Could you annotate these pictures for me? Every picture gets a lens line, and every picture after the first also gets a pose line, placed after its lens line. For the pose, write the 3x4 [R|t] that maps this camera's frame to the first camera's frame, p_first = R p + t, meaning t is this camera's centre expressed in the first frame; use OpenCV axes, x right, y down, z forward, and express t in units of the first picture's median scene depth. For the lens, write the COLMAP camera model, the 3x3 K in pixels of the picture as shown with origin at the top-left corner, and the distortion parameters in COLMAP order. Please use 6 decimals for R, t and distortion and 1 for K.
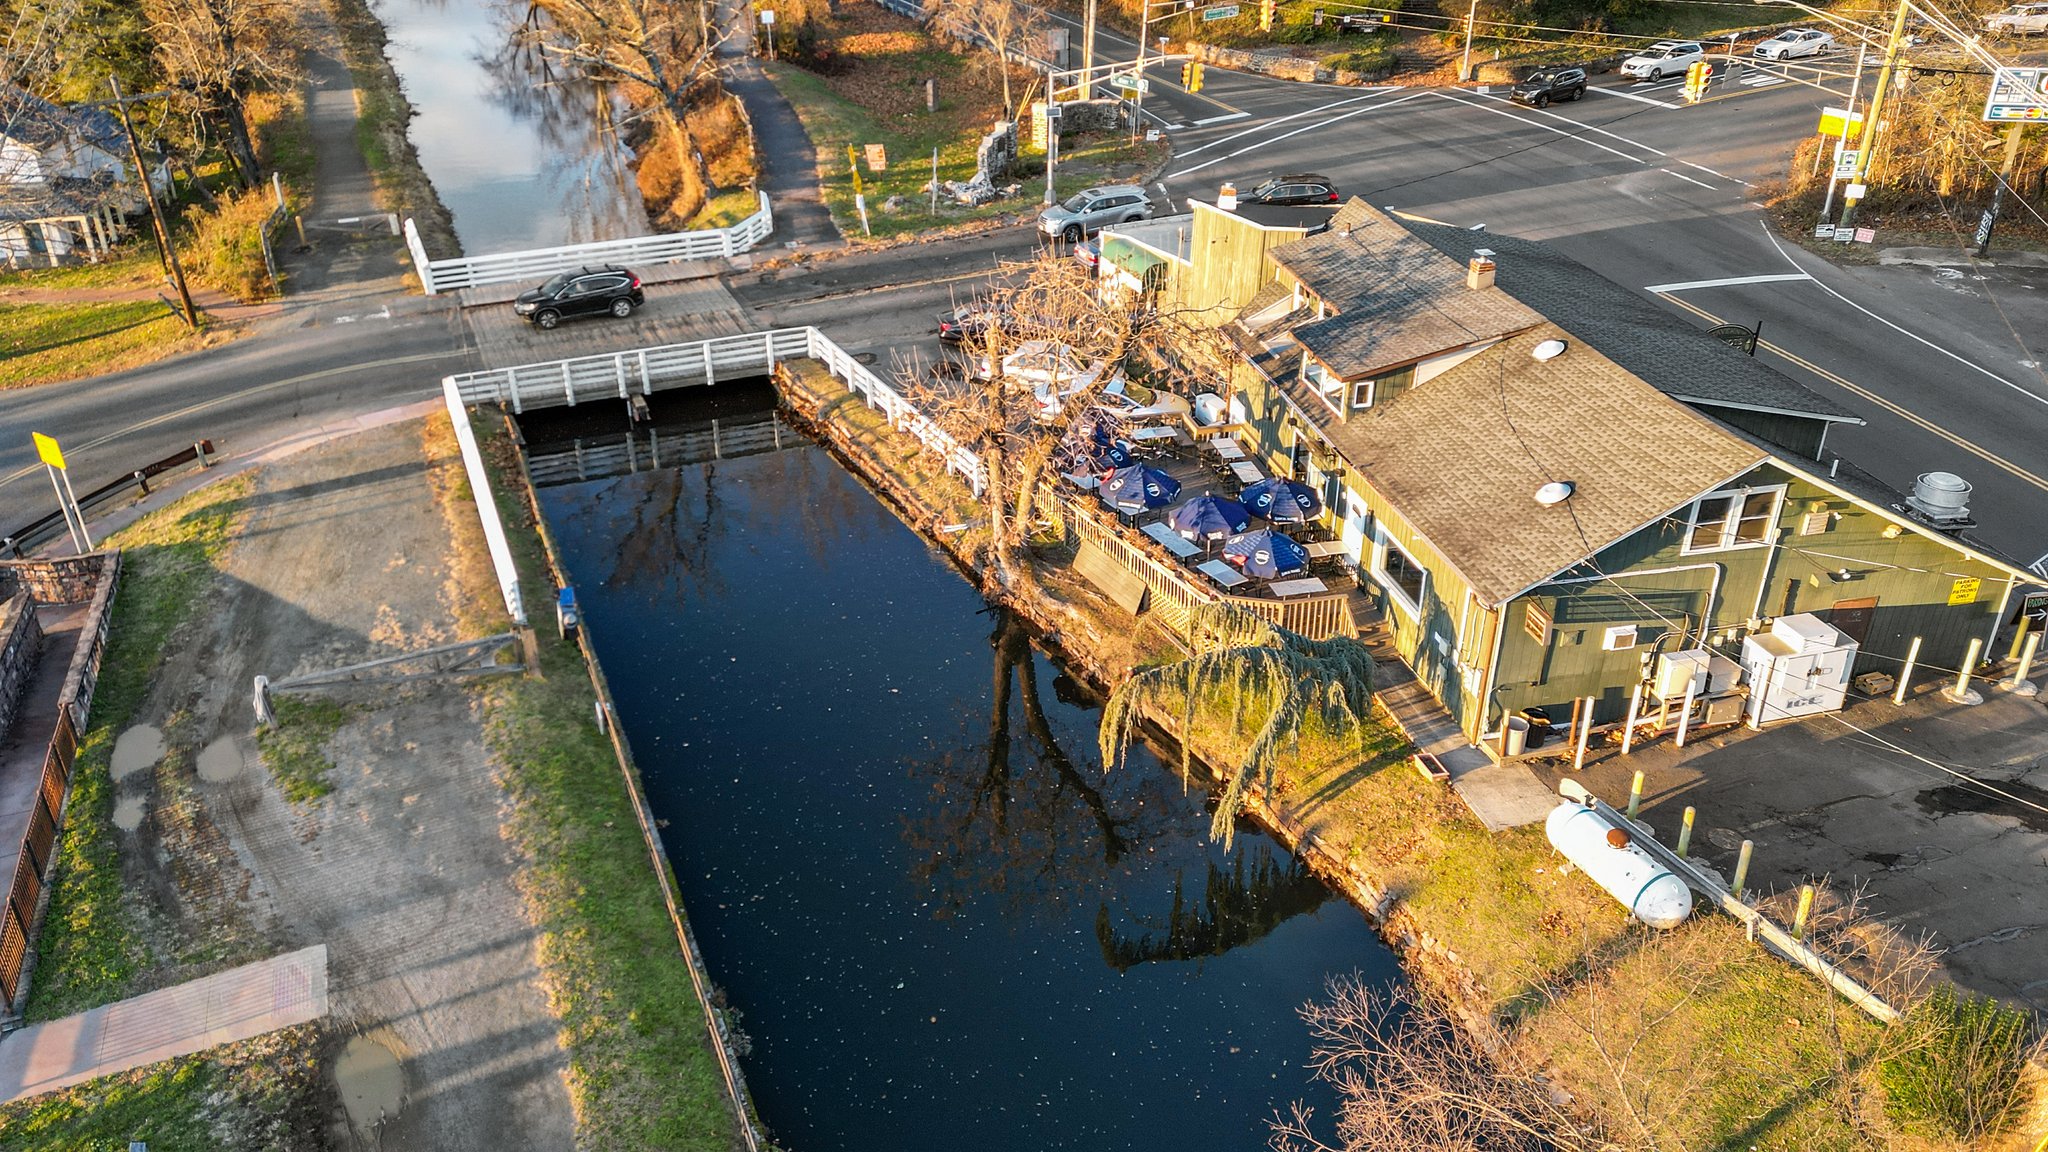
lens RADIAL K [[1516.5, 0, 1024.0], [0, 1516.5, 576.0], [0, 0, 1]] dist [0.087108, -0.088674]
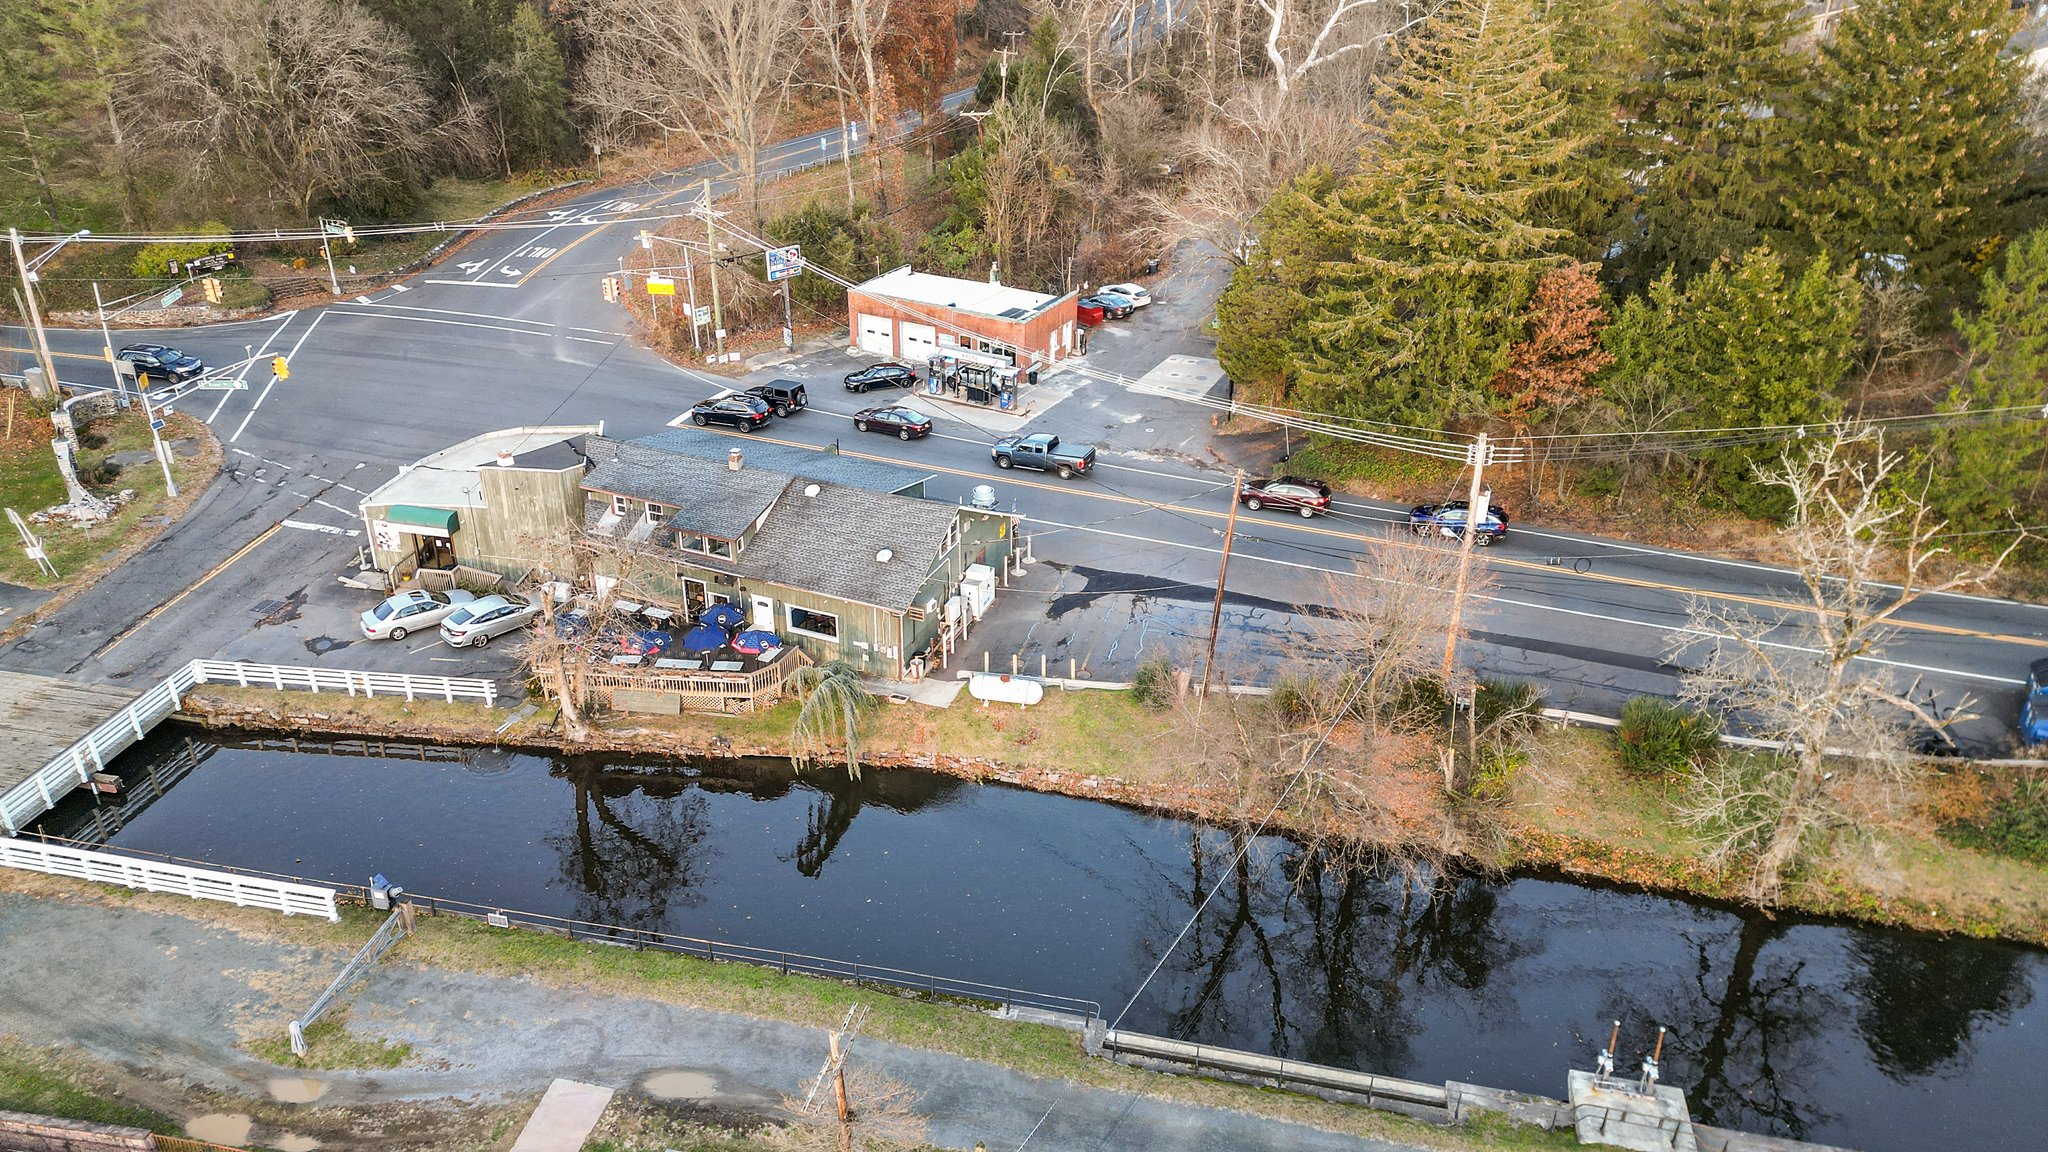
lens RADIAL K [[1402.5, 0, 1024.0], [0, 1402.5, 576.0], [0, 0, 1]] dist [0.116548, -0.150241]
pose [[0.578432, -0.373599, 0.725149, -0.802121], [0.381745, 0.909581, 0.164111, -0.229324], [-0.720893, 0.181895, 0.668750, -0.350073]]
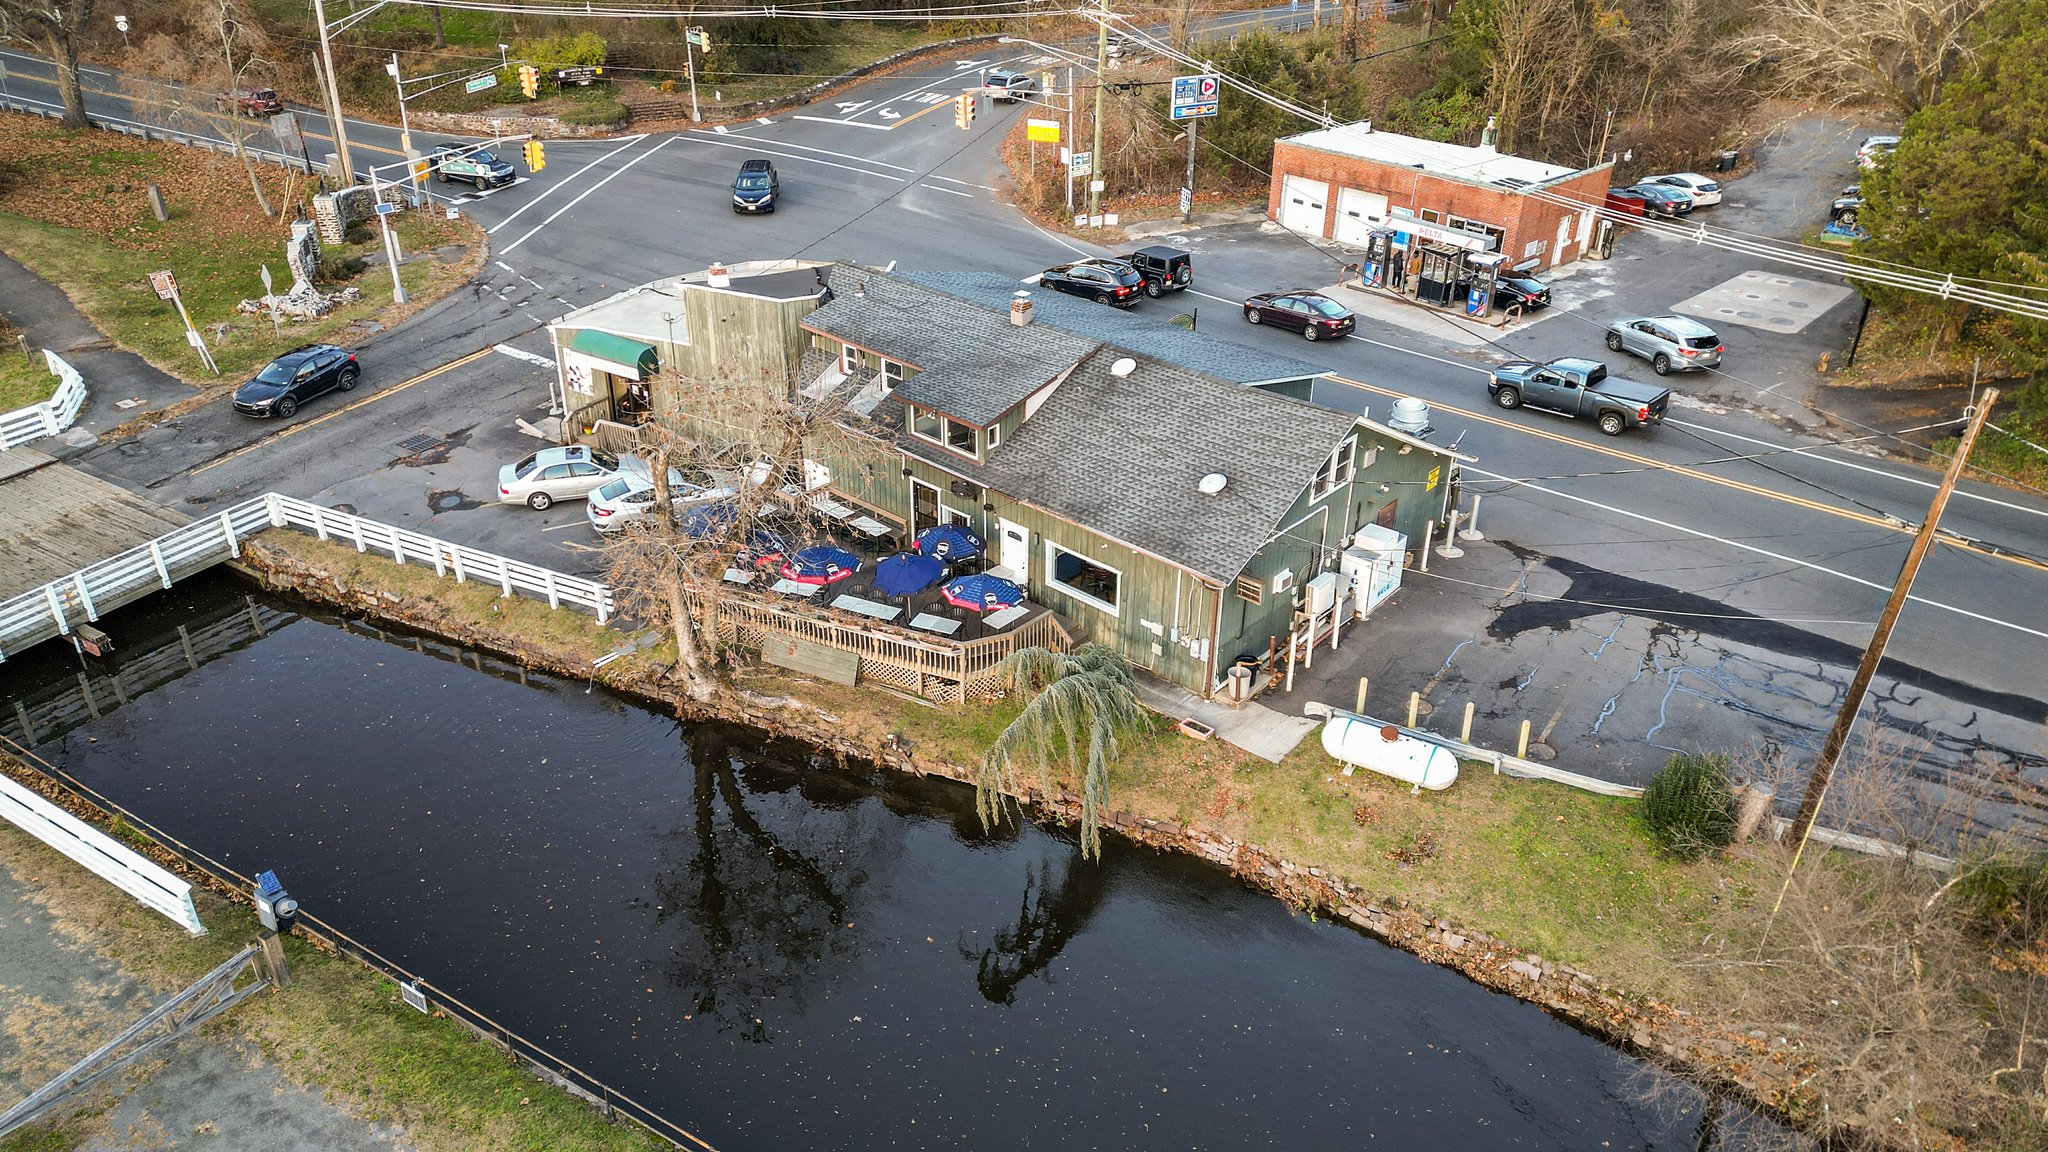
lens RADIAL K [[1402.5, 0, 1024.0], [0, 1402.5, 576.0], [0, 0, 1]] dist [0.116548, -0.150241]
pose [[0.815691, -0.277595, 0.507533, -0.312546], [0.270989, 0.958485, 0.088719, -0.104794], [-0.511091, 0.065169, 0.857053, 0.103434]]
